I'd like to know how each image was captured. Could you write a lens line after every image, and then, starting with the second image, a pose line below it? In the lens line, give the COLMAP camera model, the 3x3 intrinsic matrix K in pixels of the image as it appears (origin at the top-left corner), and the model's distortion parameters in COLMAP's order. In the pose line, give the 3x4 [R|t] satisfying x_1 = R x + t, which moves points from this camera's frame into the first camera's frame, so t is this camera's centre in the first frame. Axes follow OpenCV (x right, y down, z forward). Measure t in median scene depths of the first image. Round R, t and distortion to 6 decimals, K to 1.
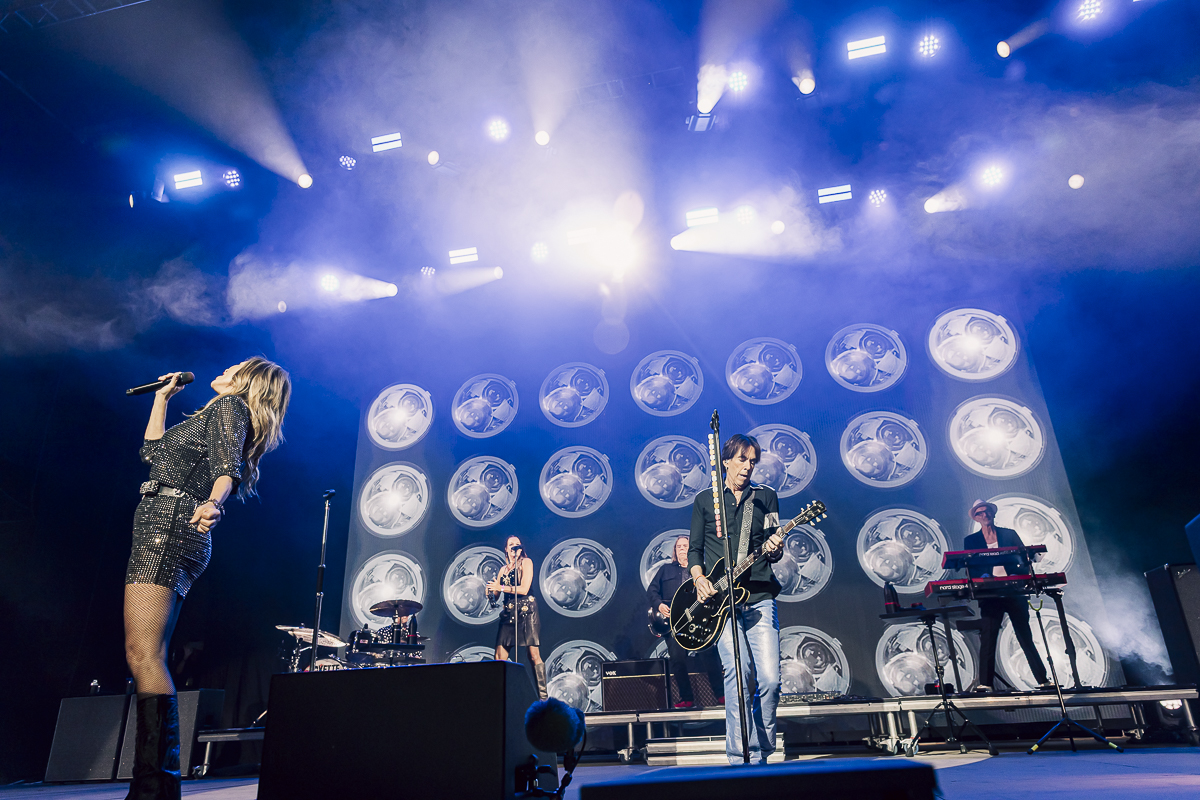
lens RADIAL K [[811.2, 0, 603.7], [0, 811.2, 396.4], [0, 0, 1]] dist [0.014022, -0.018055]
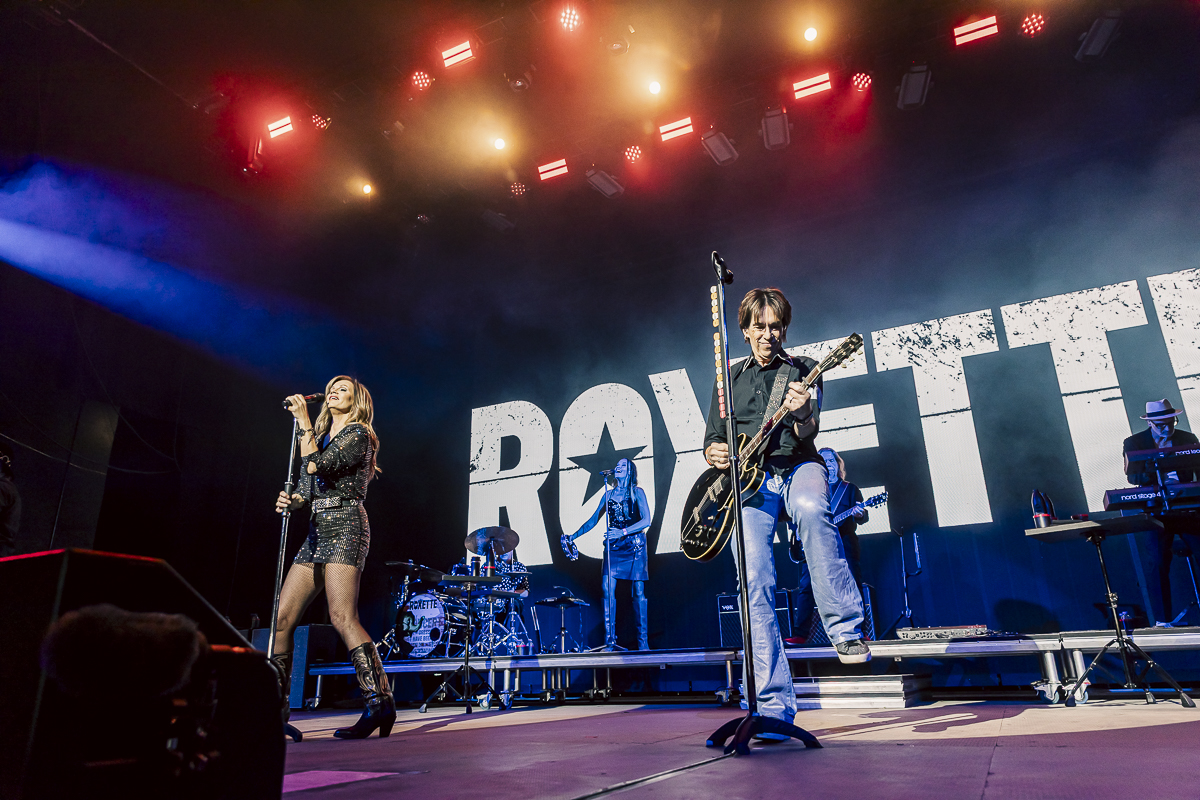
lens RADIAL K [[811.2, 0, 593.7], [0, 811.2, 398.9], [0, 0, 1]] dist [0.014022, -0.018055]
pose [[0.972012, -0.062673, -0.226416, 0.107930], [0.078507, 0.995008, 0.061613, 0.054963], [0.221424, -0.077664, 0.972080, 0.137549]]
